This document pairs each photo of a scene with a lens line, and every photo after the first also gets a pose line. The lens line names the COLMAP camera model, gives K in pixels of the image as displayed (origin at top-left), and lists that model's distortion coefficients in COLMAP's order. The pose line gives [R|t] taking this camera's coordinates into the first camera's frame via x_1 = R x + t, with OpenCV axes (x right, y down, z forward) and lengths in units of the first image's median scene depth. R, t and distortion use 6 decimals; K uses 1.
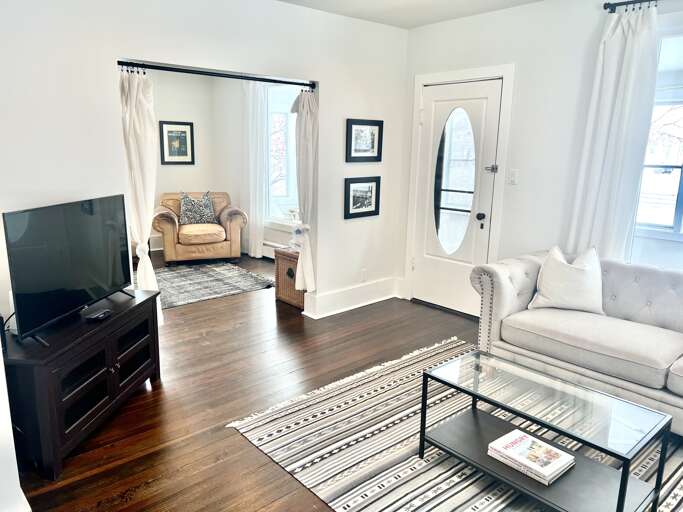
lens RADIAL K [[512.6, 0, 341.5], [0, 512.6, 256.0], [0, 0, 1]] dist [0.085149, -0.099485]
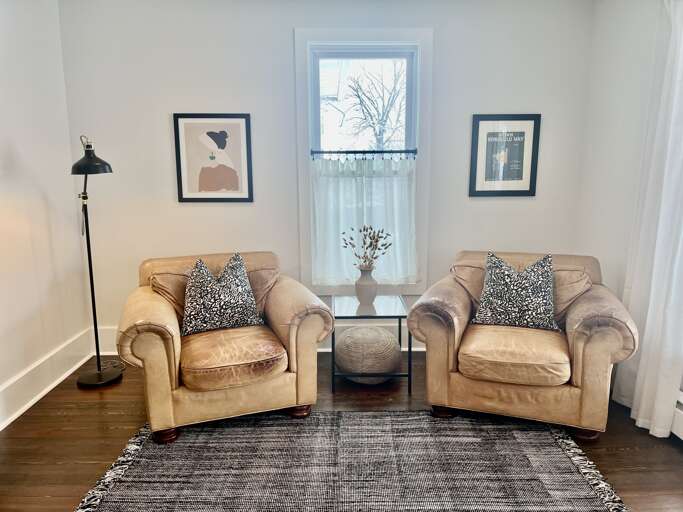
lens RADIAL K [[512.6, 0, 341.5], [0, 512.6, 256.0], [0, 0, 1]] dist [0.085149, -0.099485]
pose [[0.754969, 0.089926, -0.649565, -0.100469], [-0.118376, 0.992969, -0.000118, -0.106299], [0.644988, 0.076982, 0.760306, 0.548234]]
